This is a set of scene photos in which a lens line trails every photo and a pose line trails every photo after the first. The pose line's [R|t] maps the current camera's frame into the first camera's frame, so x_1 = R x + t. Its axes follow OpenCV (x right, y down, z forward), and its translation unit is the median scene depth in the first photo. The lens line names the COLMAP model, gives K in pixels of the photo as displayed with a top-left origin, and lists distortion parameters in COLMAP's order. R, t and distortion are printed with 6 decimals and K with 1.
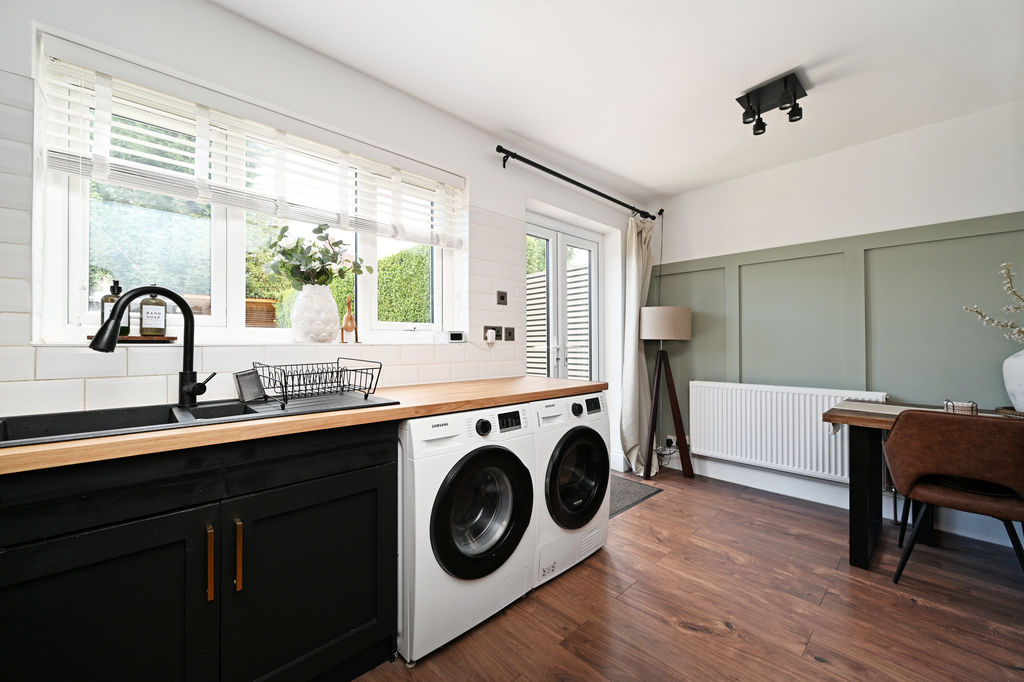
lens RADIAL K [[399.5, 0, 505.2], [0, 399.5, 338.3], [0, 0, 1]] dist [-0.002175, -0.000059]
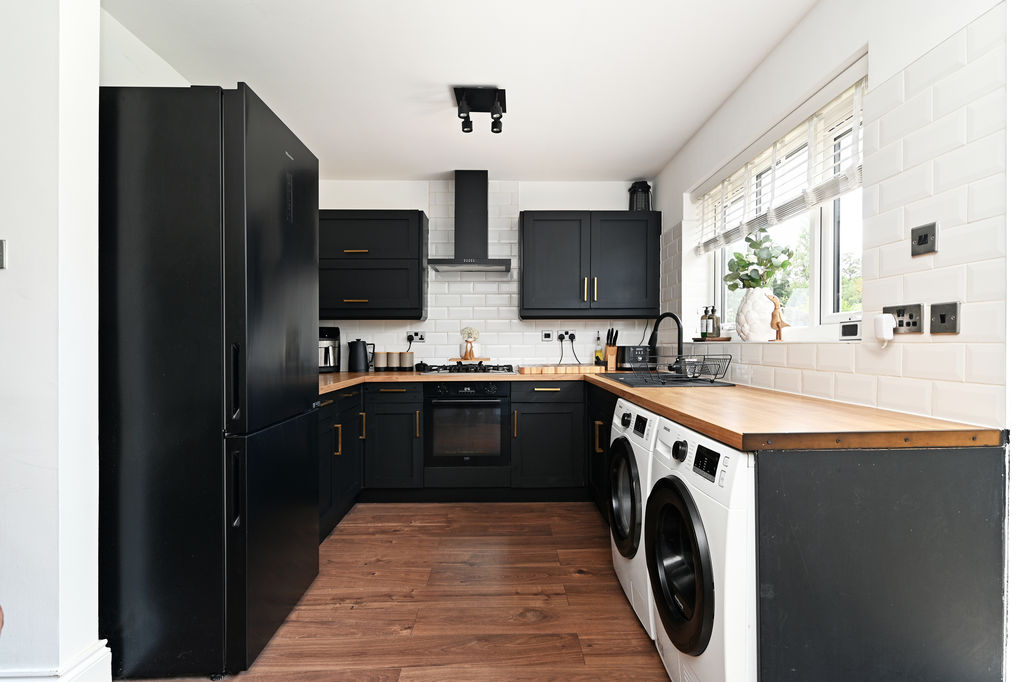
lens RADIAL K [[491.6, 0, 512.0], [0, 491.6, 341.0], [0, 0, 1]] dist [-0.000077, -0.000005]
pose [[-0.660789, -0.000049, -0.750572, 0.580428], [0.005116, 0.999976, -0.004569, 0.010202], [0.750555, -0.006860, -0.660773, 0.834717]]
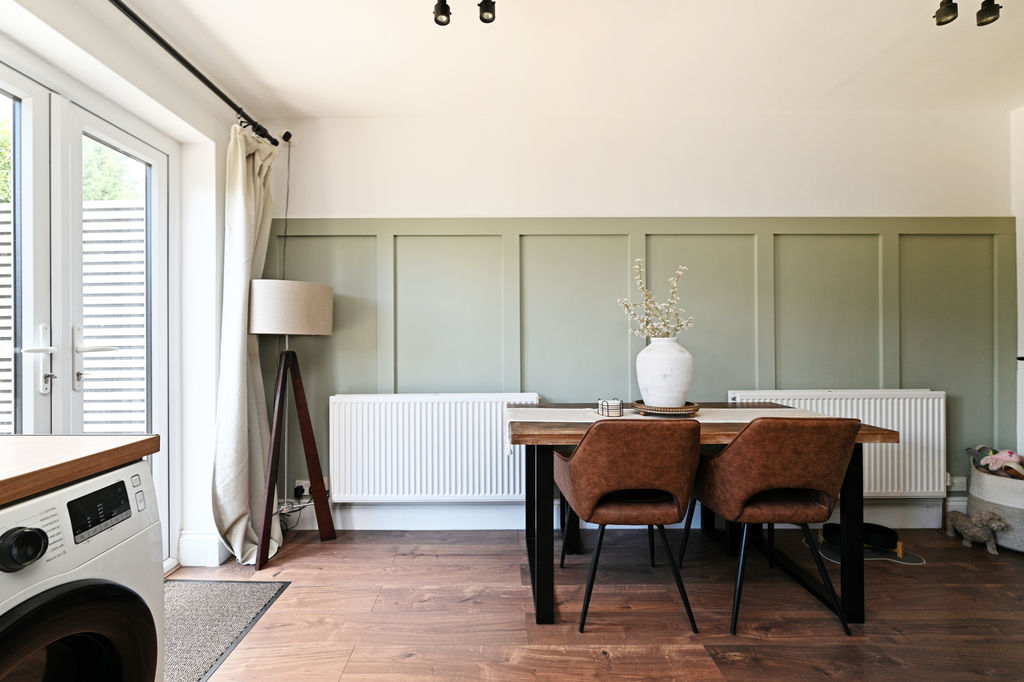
lens RADIAL K [[440.9, 0, 485.1], [0, 440.9, 337.4], [0, 0, 1]] dist [-0.002392, -0.000123]
pose [[0.695959, 0.001553, 0.718080, 0.119685], [-0.003220, 0.999994, 0.000958, 0.006447], [-0.718074, -0.002979, 0.695960, 0.319418]]
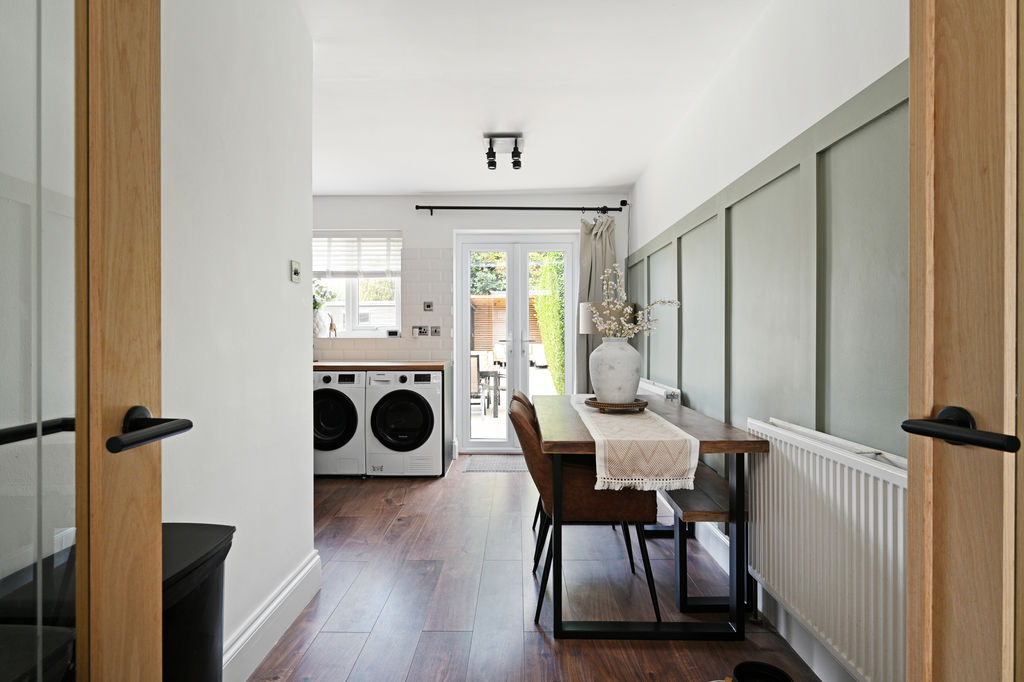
lens RADIAL K [[528.0, 0, 512.0], [0, 528.0, 341.0], [0, 0, 1]] dist [0.000155, 0.000007]
pose [[0.725481, 0.005899, -0.688217, 1.256809], [0.007939, 0.999825, 0.016940, -0.004435], [0.688196, -0.017753, 0.725307, -0.149176]]
